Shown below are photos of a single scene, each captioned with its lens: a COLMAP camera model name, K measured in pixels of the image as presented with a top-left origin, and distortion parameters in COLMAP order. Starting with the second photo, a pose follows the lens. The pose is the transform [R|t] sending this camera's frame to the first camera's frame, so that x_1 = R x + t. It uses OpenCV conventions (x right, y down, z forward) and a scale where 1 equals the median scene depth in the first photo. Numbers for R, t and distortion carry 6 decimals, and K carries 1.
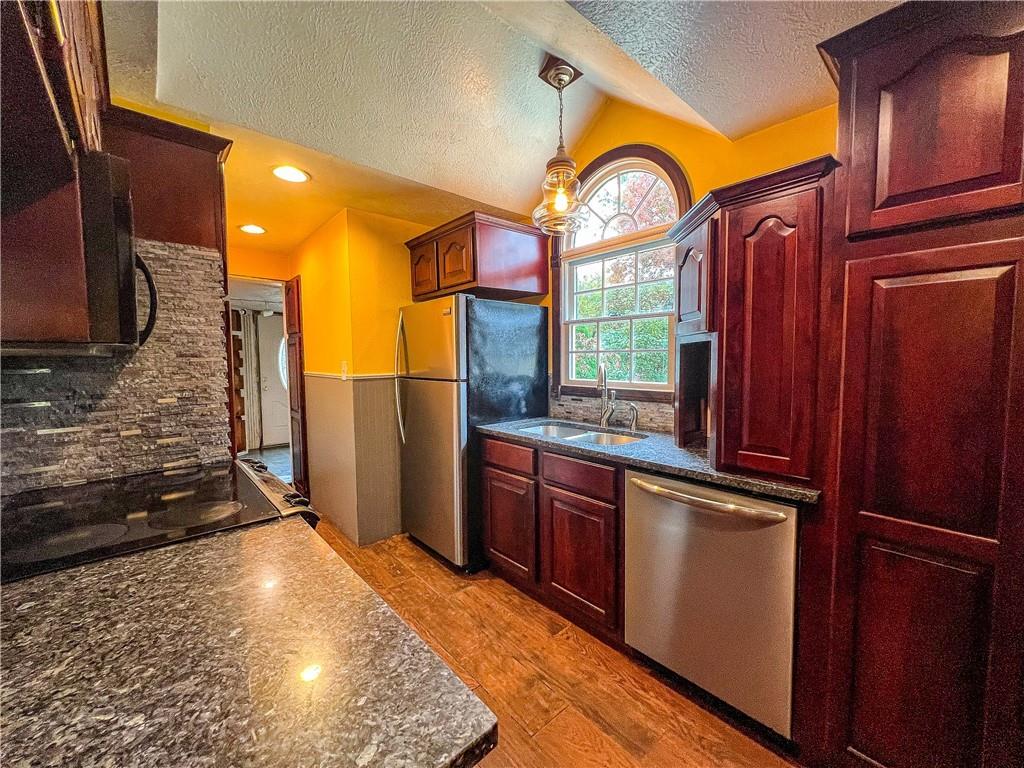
lens RADIAL K [[408.9, 0, 512.4], [0, 408.9, 380.4], [0, 0, 1]] dist [0.010330, 0.000028]
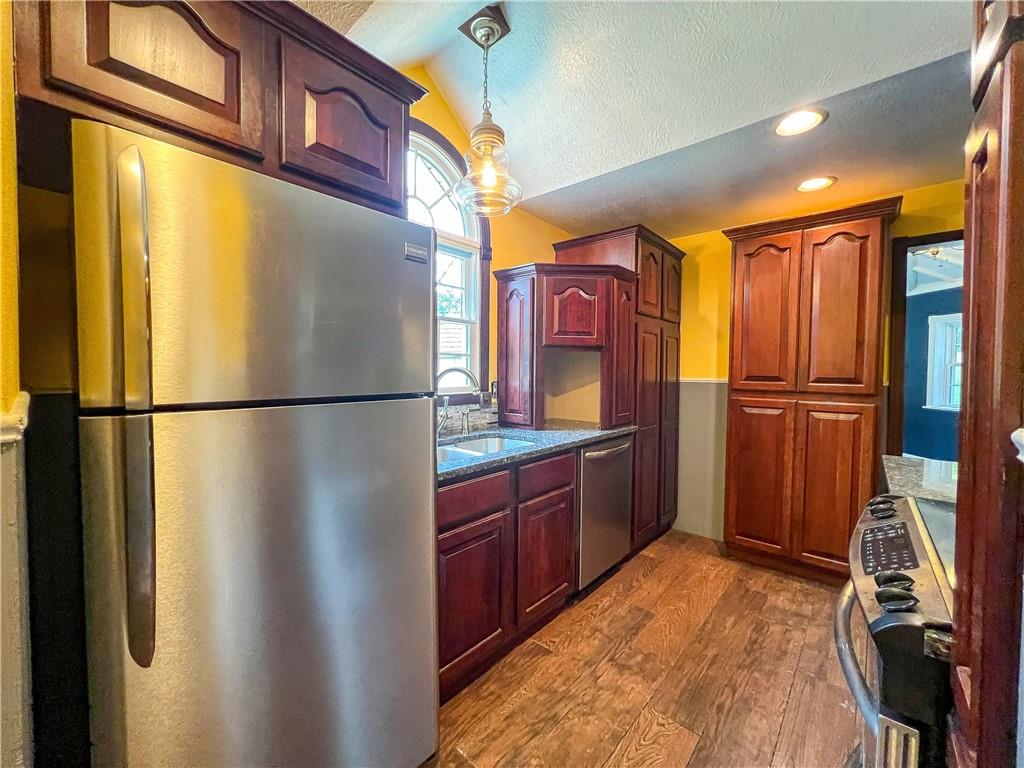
lens RADIAL K [[408.9, 0, 512.5], [0, 408.9, 383.0], [0, 0, 1]] dist [0.010330, 0.000028]
pose [[-0.120703, -0.025097, 0.992371, -0.844256], [0.052822, 0.998102, 0.031667, -0.032659], [-0.991282, 0.056241, -0.119148, 1.214079]]
